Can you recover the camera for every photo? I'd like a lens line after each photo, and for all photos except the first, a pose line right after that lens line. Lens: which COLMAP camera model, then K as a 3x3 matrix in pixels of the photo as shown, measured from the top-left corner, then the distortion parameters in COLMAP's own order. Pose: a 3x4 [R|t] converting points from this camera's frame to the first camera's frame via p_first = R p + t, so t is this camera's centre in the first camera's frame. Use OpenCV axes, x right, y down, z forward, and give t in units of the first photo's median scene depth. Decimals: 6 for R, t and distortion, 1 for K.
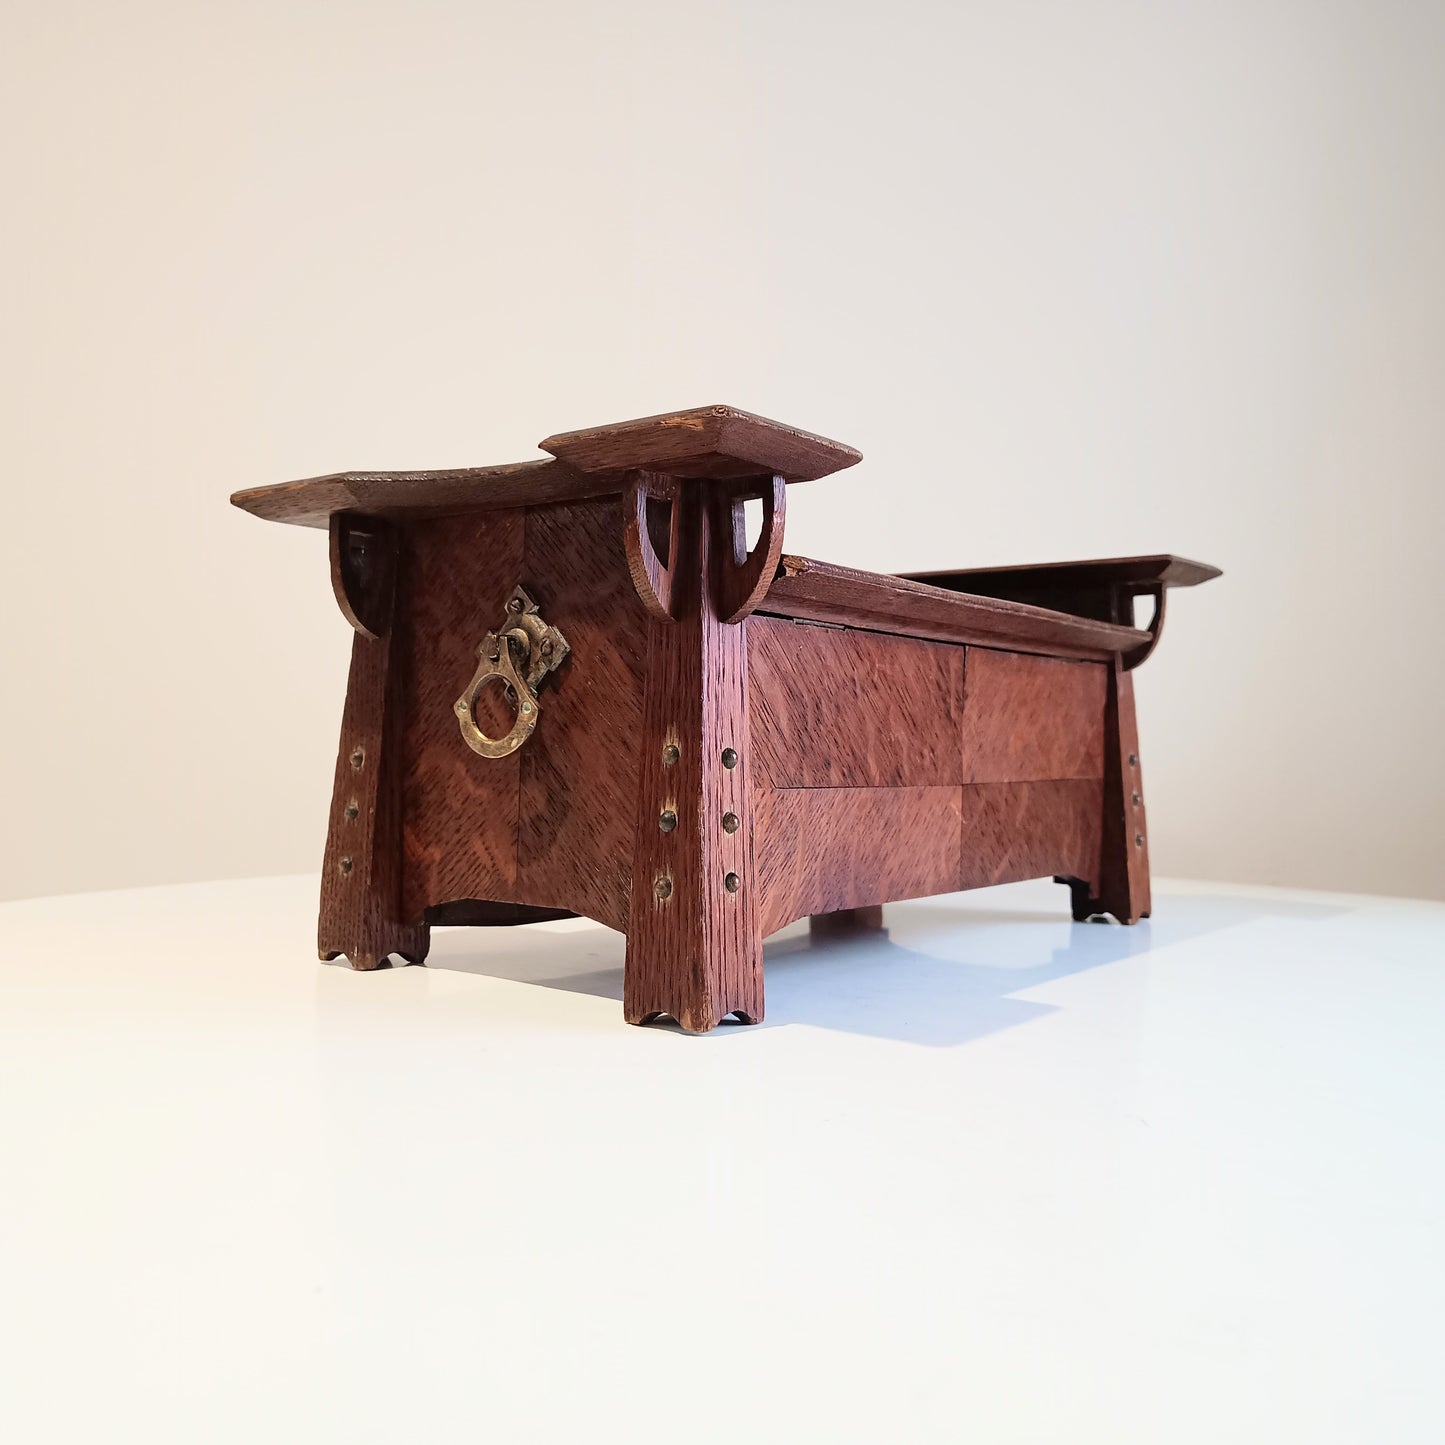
lens RADIAL K [[1336.2, 0, 722.5], [0, 1336.2, 722.5], [0, 0, 1]] dist [0.031881, -0.018167]
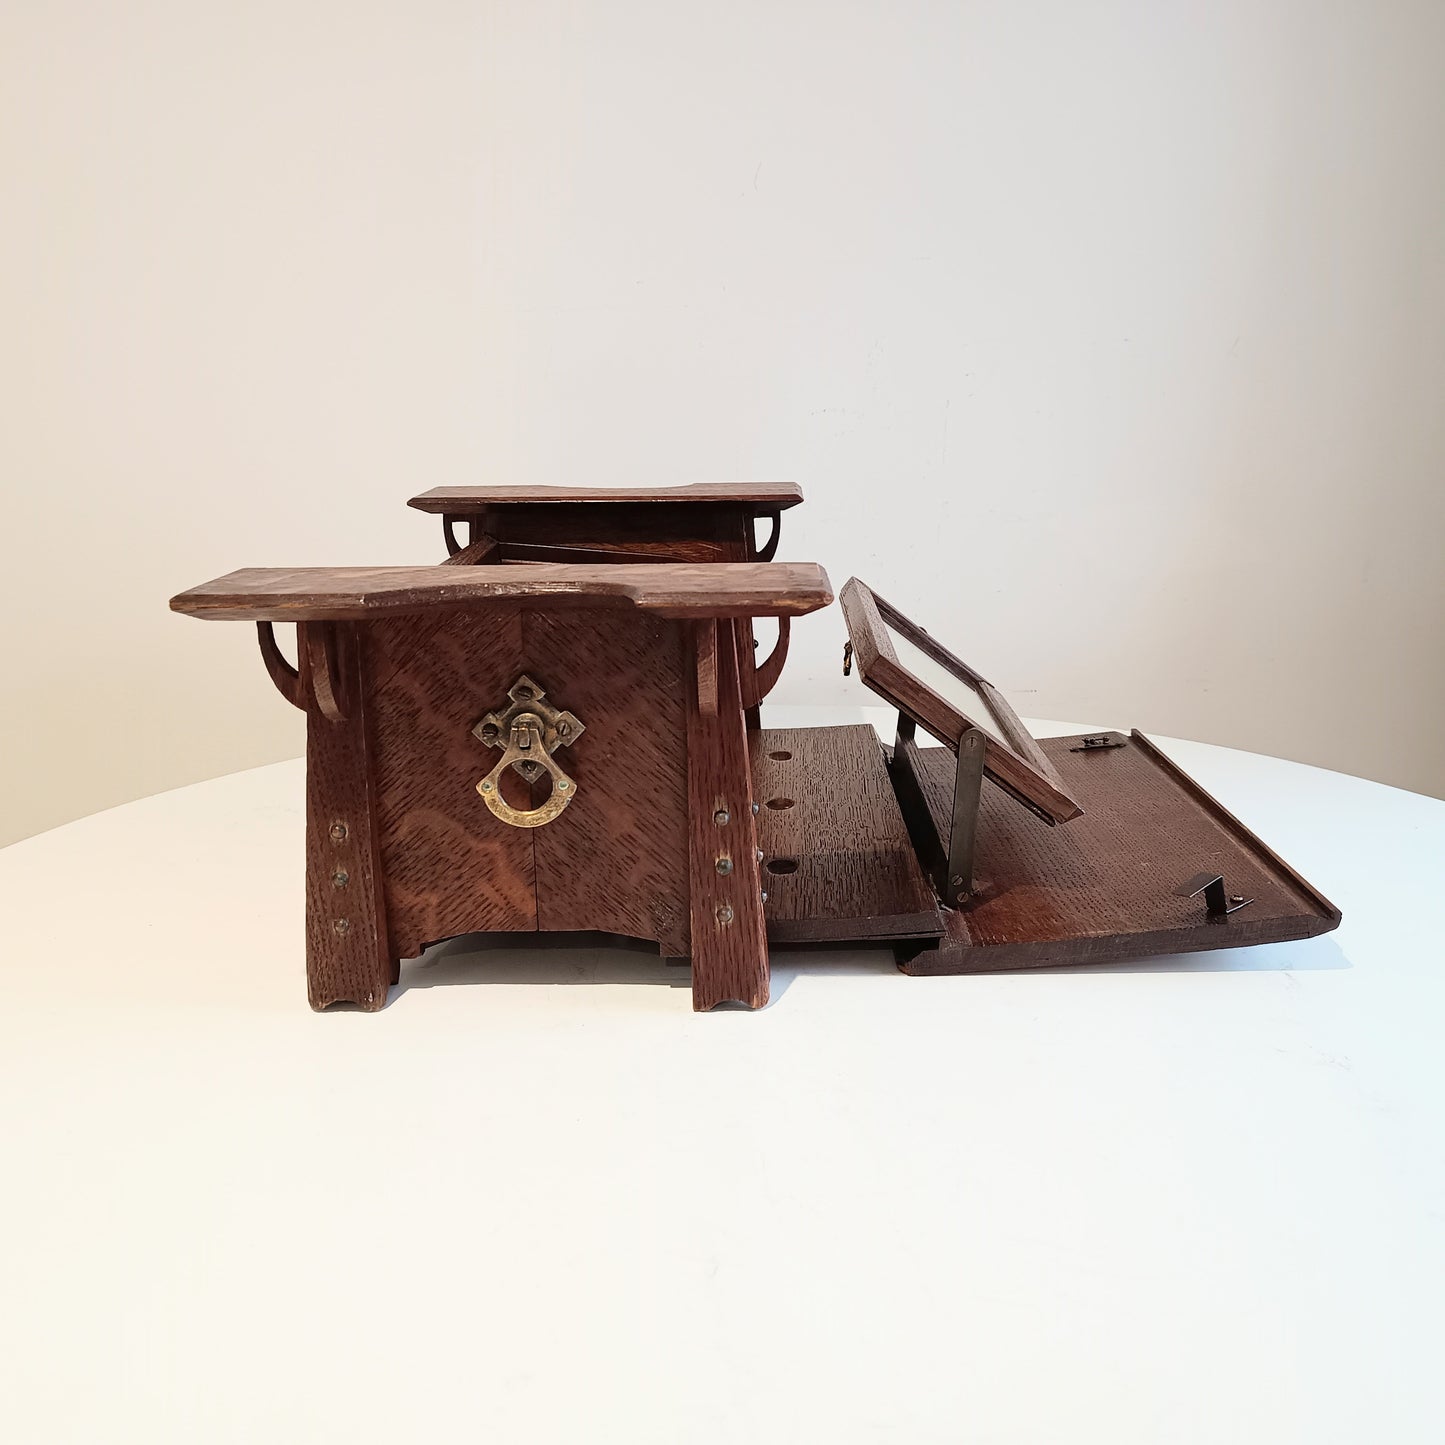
lens RADIAL K [[1336.2, 0, 722.5], [0, 1336.2, 722.5], [0, 0, 1]] dist [0.031881, -0.018167]
pose [[0.802069, -0.186200, 0.567463, -0.669579], [0.021801, 0.958652, 0.283745, -0.383302], [-0.596833, -0.215212, 0.772965, 0.006724]]
